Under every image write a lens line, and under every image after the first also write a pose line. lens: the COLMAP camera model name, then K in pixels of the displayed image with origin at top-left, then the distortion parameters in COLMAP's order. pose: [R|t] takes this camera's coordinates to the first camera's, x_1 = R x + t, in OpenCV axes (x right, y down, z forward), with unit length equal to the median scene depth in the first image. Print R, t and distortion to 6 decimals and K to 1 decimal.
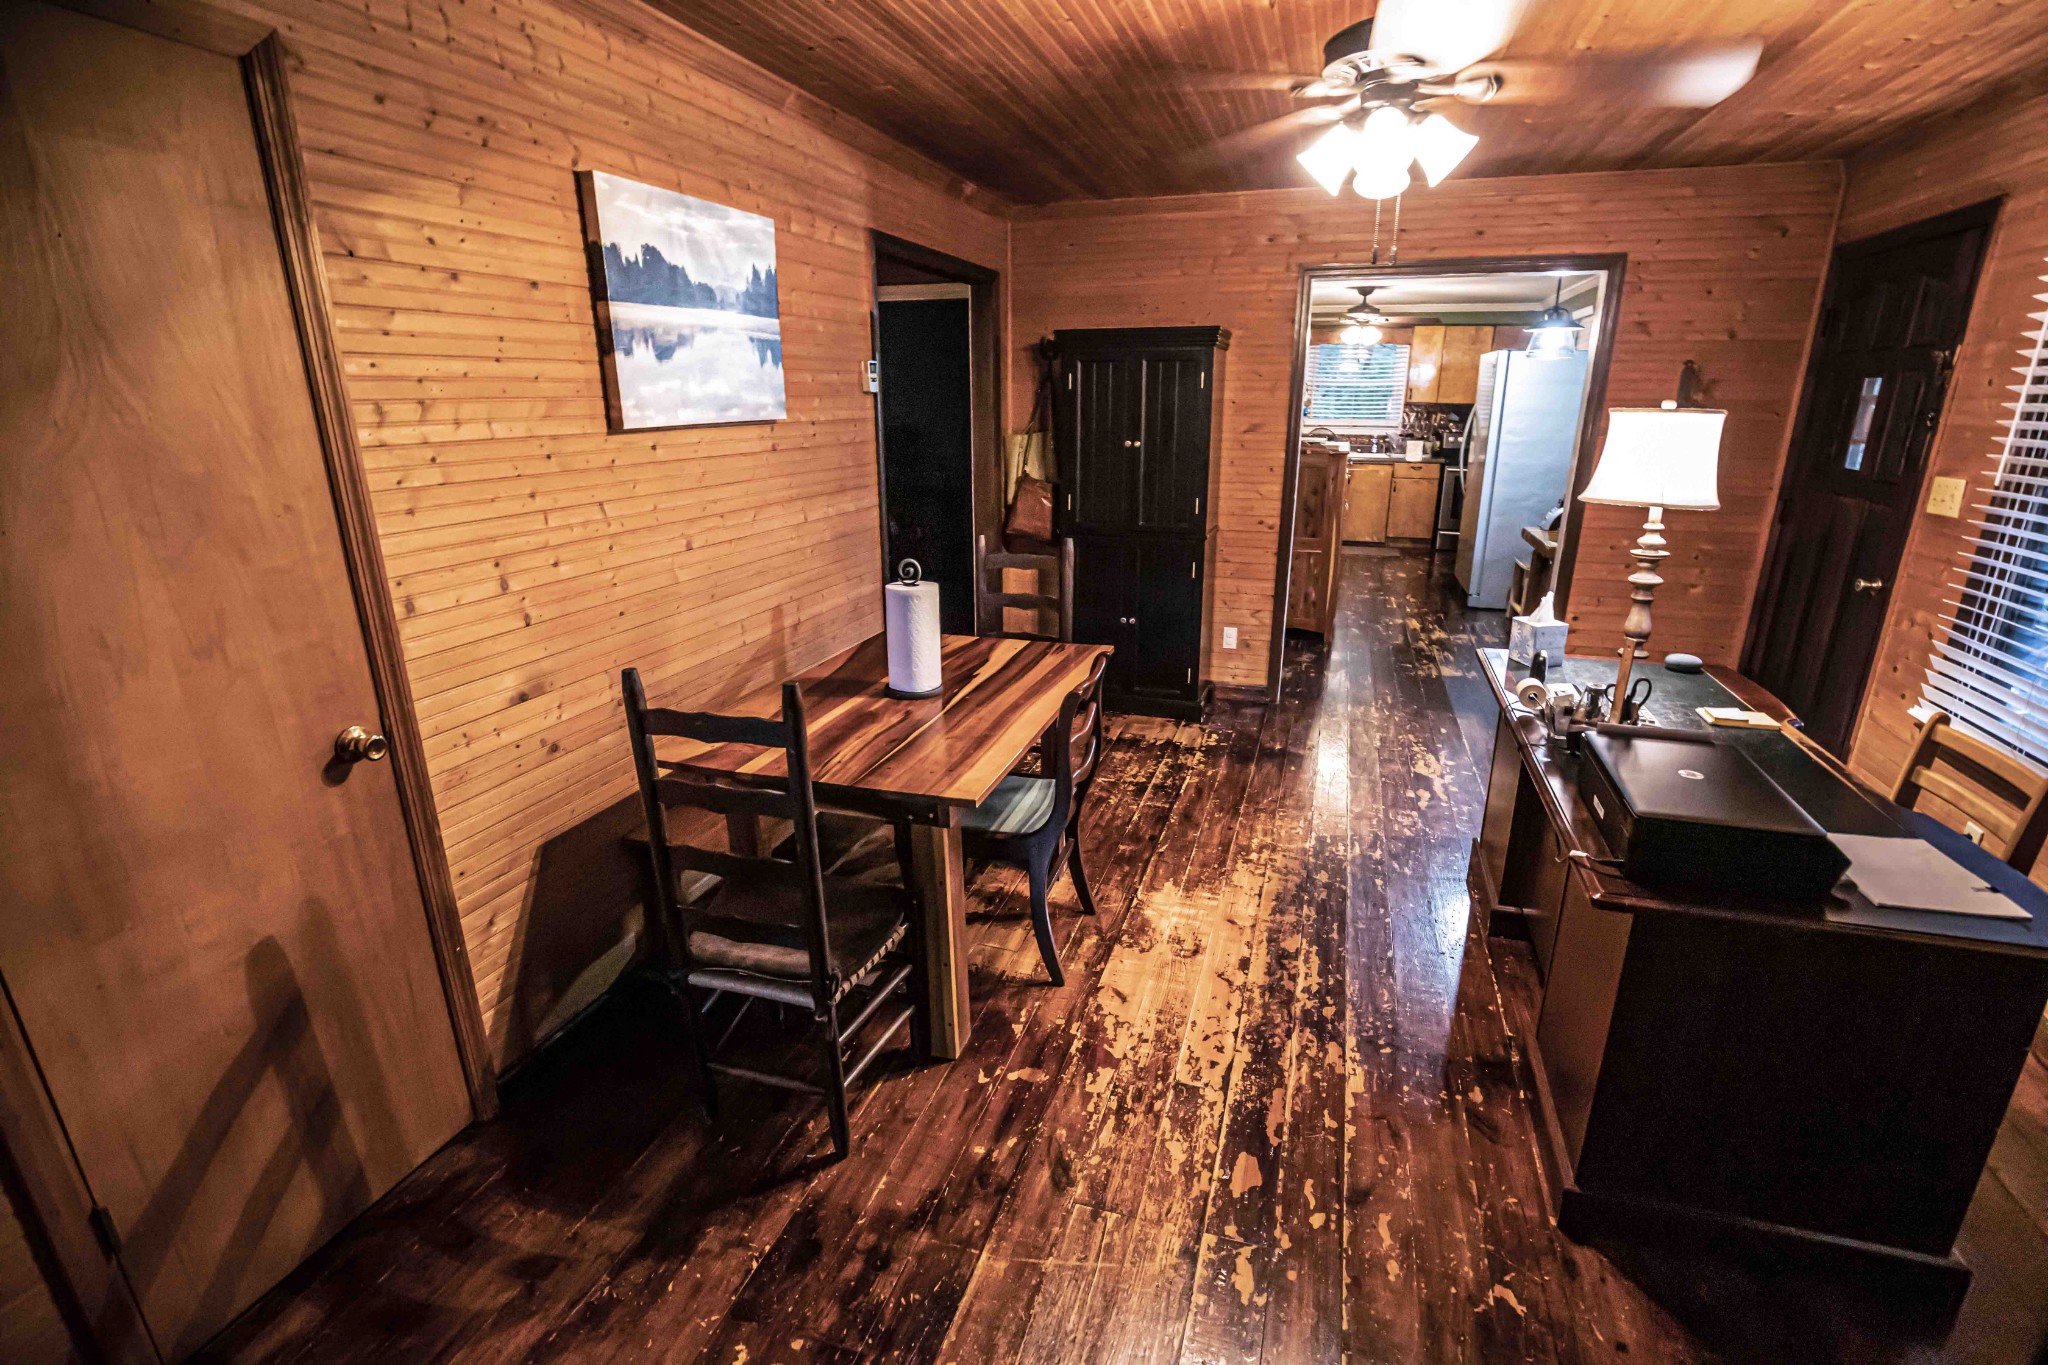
lens RADIAL K [[935.6, 0, 1039.9], [0, 935.6, 696.9], [0, 0, 1]] dist [-0.037840, 0.008088]
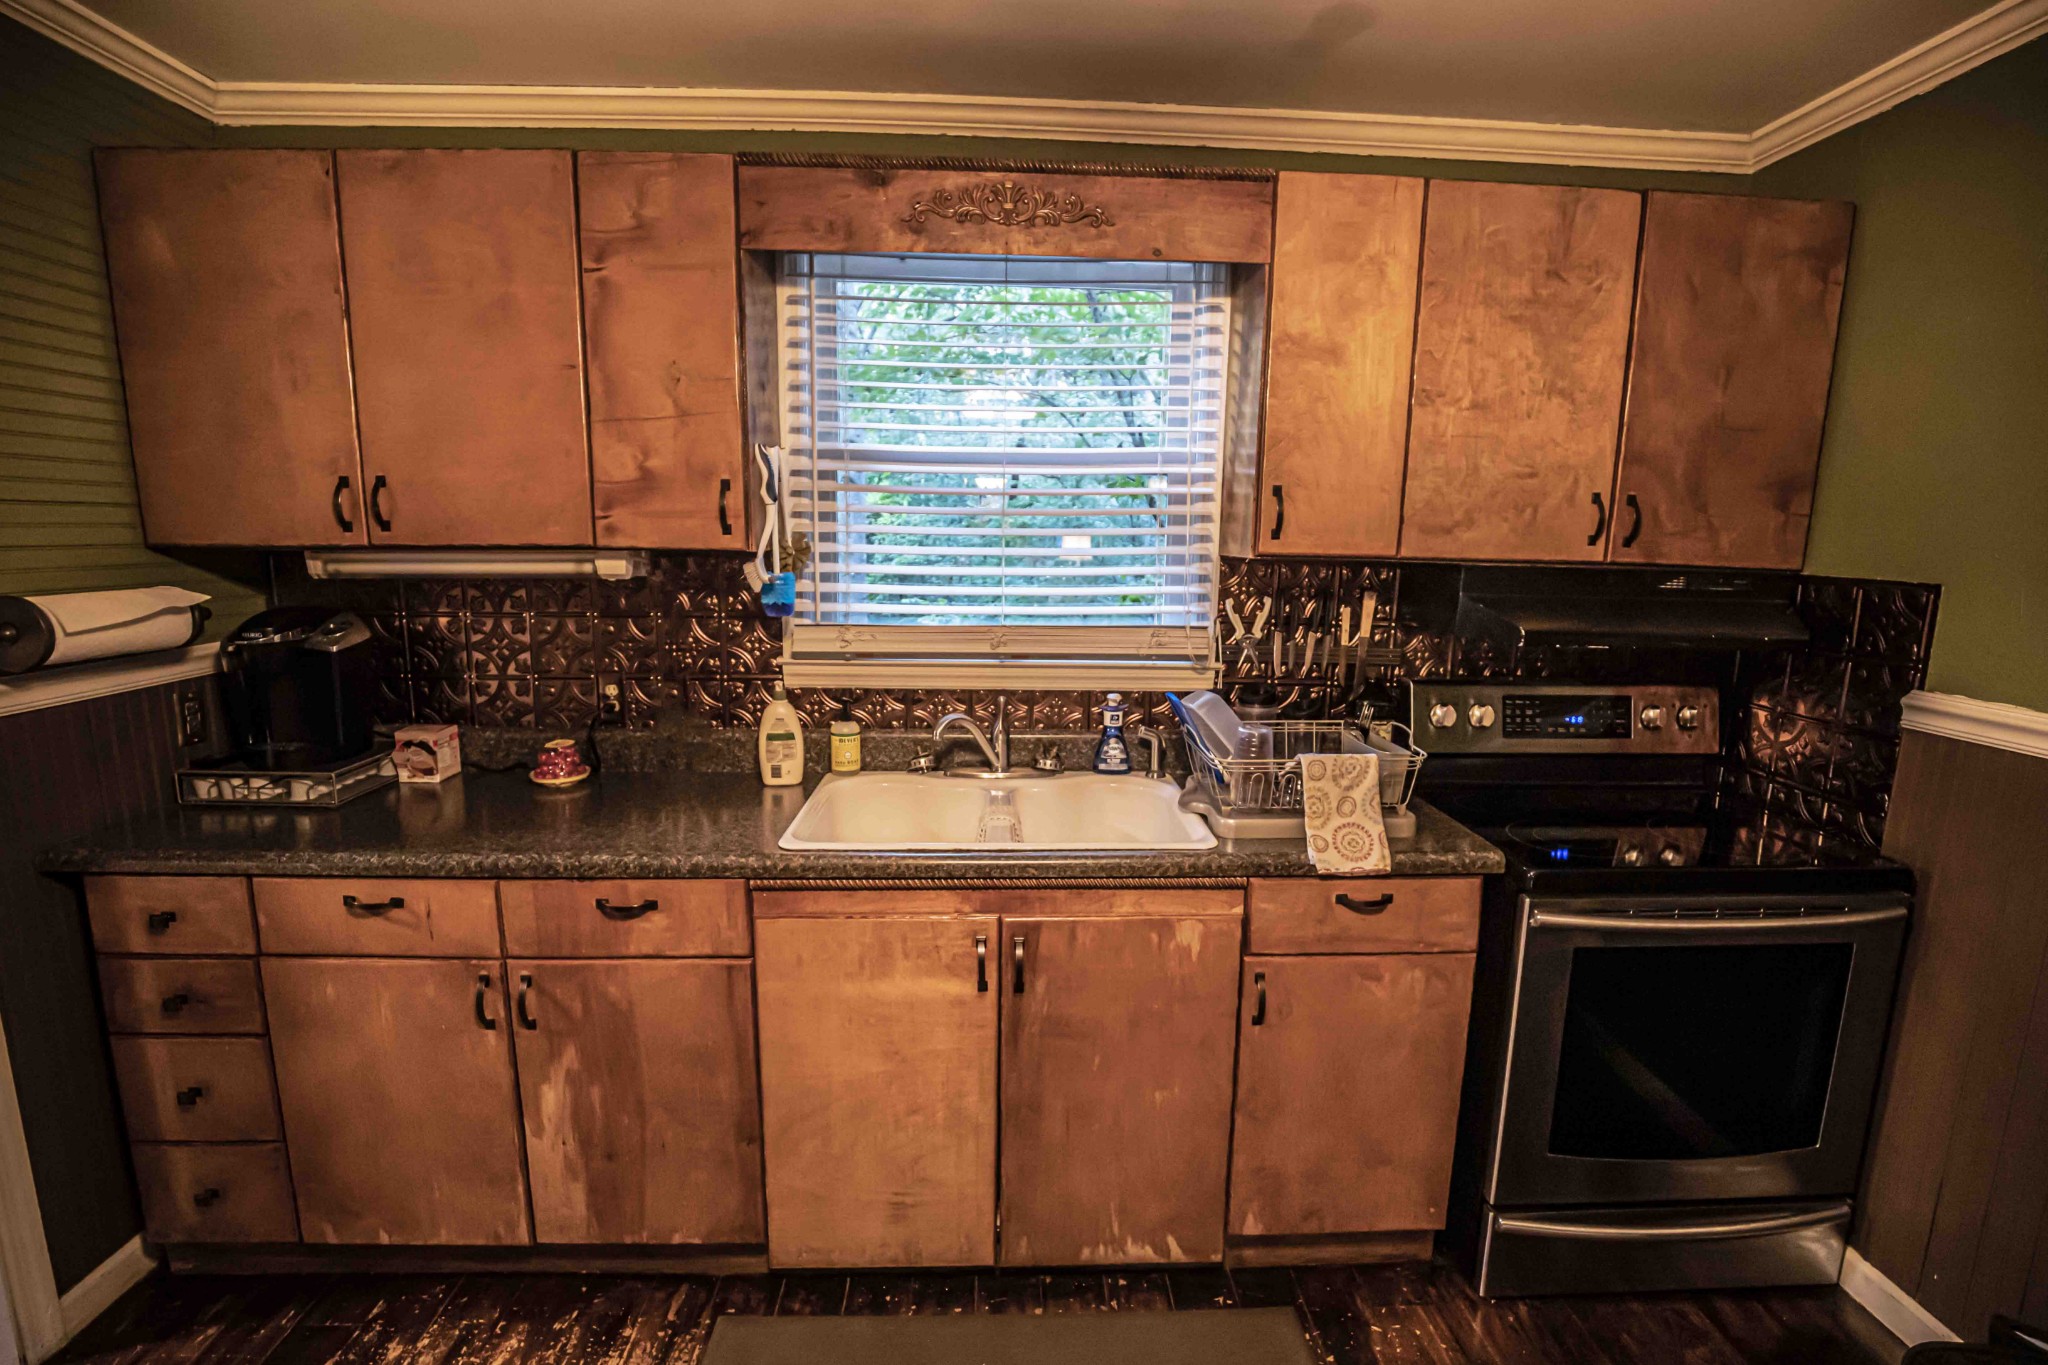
lens RADIAL K [[935.6, 0, 1039.9], [0, 935.6, 696.9], [0, 0, 1]] dist [-0.037840, 0.008088]
pose [[0.937479, -0.042941, 0.345381, 1.047009], [0.091642, 0.987797, -0.125935, -0.995886], [-0.335759, 0.149713, 0.929974, 3.117893]]
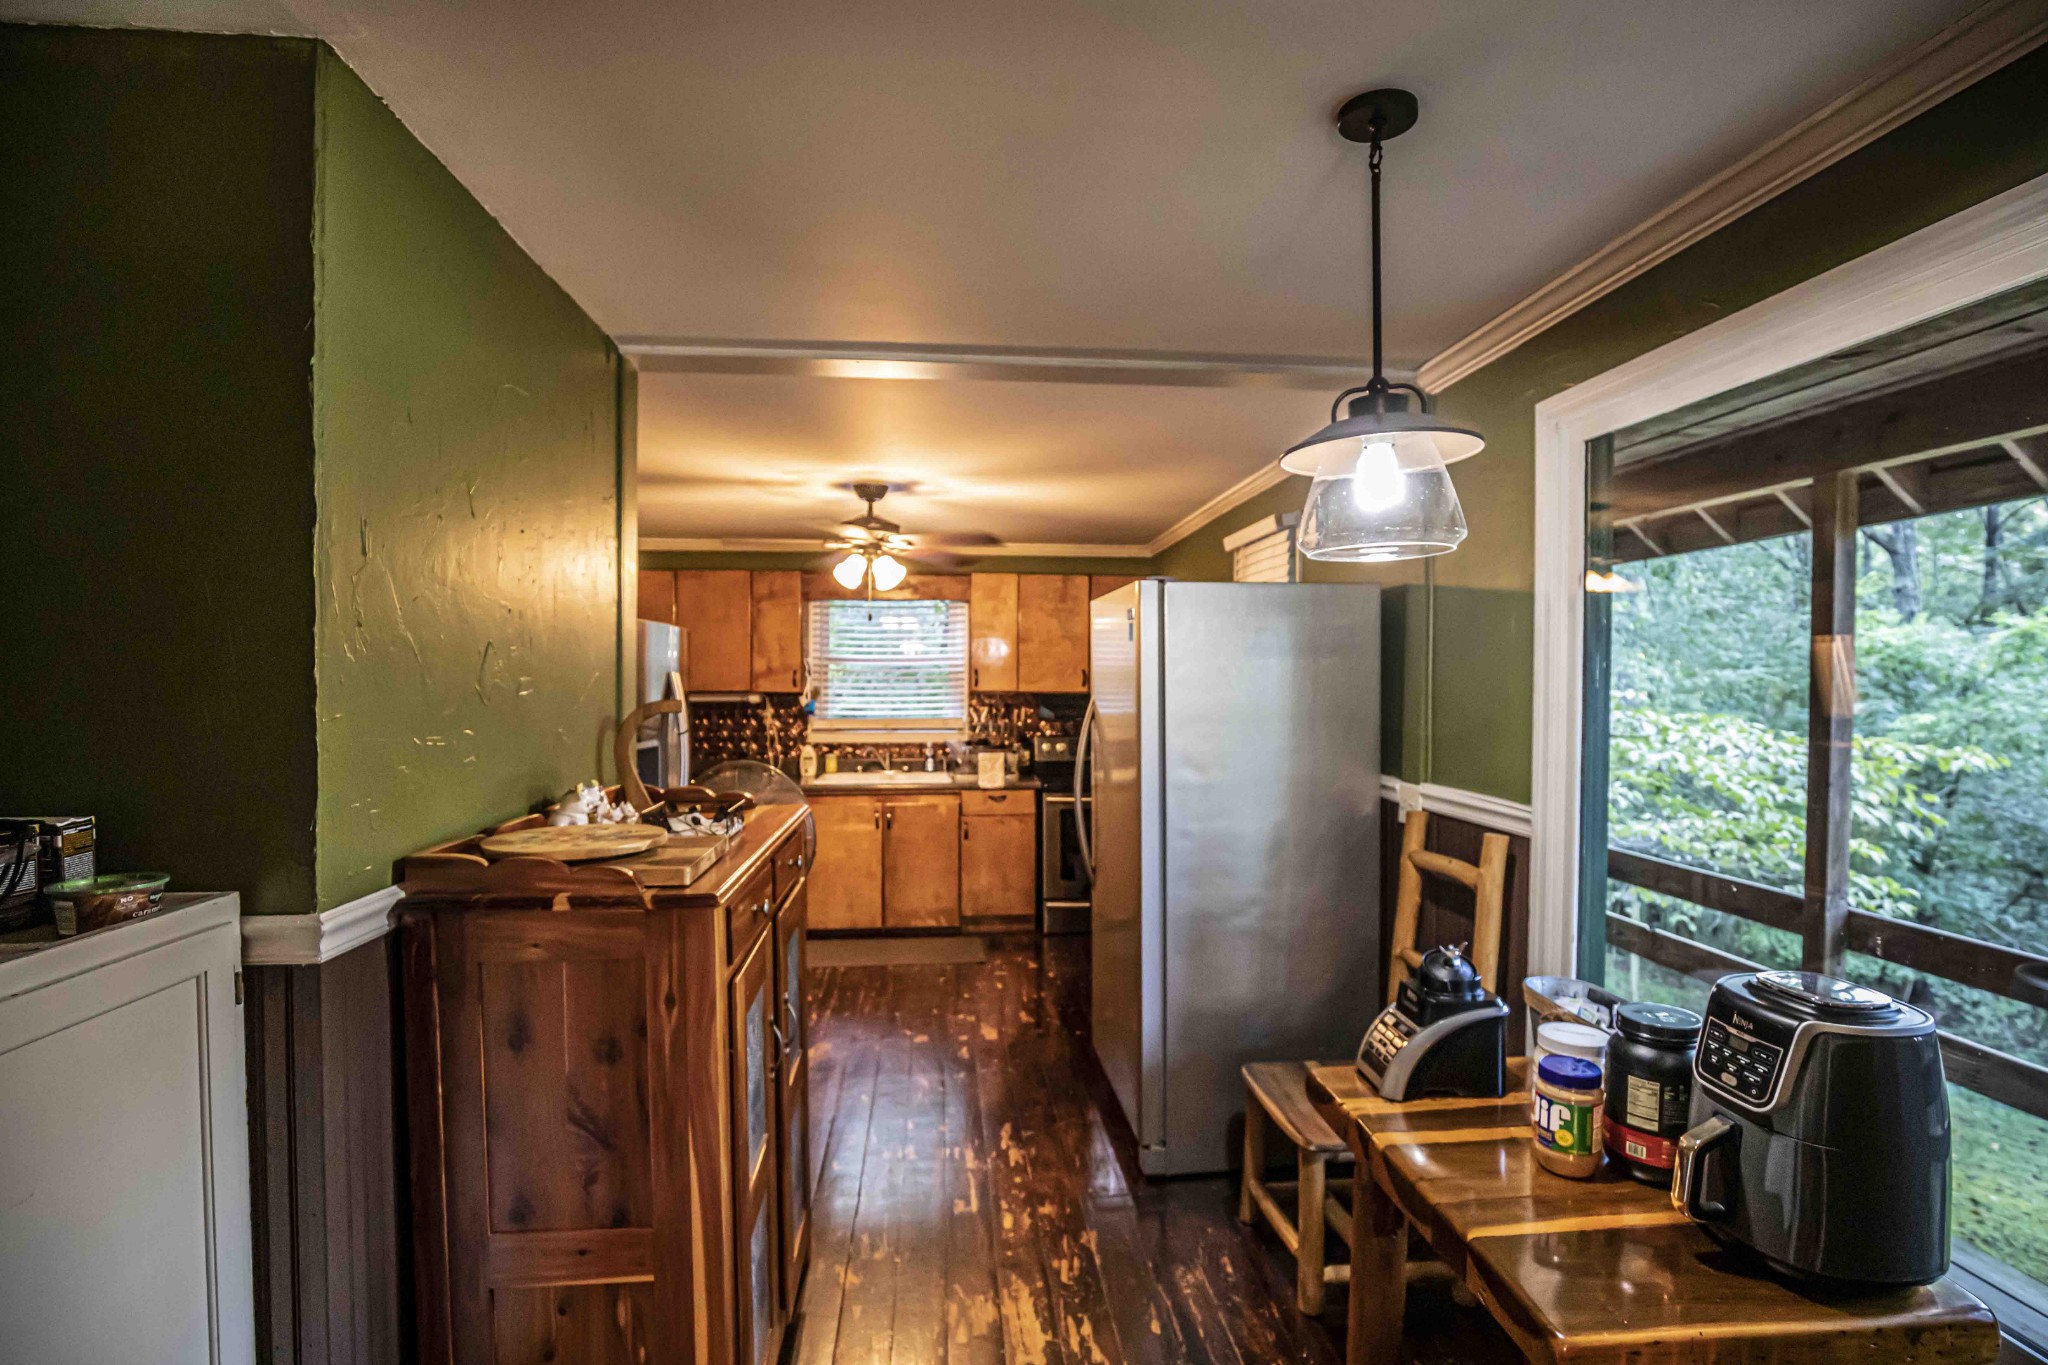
lens RADIAL K [[935.6, 0, 1039.9], [0, 935.6, 696.9], [0, 0, 1]] dist [-0.037840, 0.008088]
pose [[0.916171, -0.004185, 0.400765, 0.710455], [0.120627, 0.956459, -0.265772, -0.542481], [-0.382204, 0.291836, 0.876785, 1.659969]]
